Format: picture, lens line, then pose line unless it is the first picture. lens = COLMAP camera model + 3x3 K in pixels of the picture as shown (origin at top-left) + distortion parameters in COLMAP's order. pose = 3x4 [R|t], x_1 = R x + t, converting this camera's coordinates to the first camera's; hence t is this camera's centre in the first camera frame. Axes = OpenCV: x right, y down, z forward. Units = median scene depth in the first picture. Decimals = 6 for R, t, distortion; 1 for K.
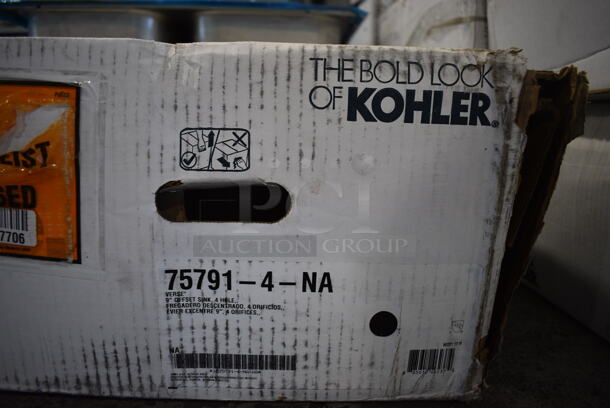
lens RADIAL K [[468.5, 0, 305.0], [0, 468.5, 204.0], [0, 0, 1]] dist [-0.111432, 0.028711]
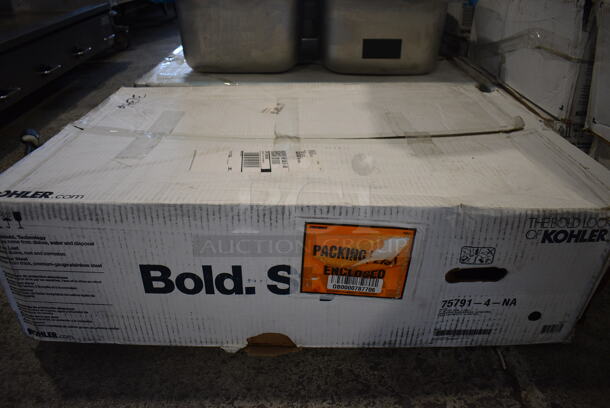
lens RADIAL K [[468.5, 0, 305.0], [0, 468.5, 204.0], [0, 0, 1]] dist [-0.111432, 0.028711]
pose [[0.999241, -0.007649, -0.038192, -0.871903], [0.019653, 0.945571, 0.324822, -1.006542], [0.033628, -0.325326, 0.945004, -0.905645]]
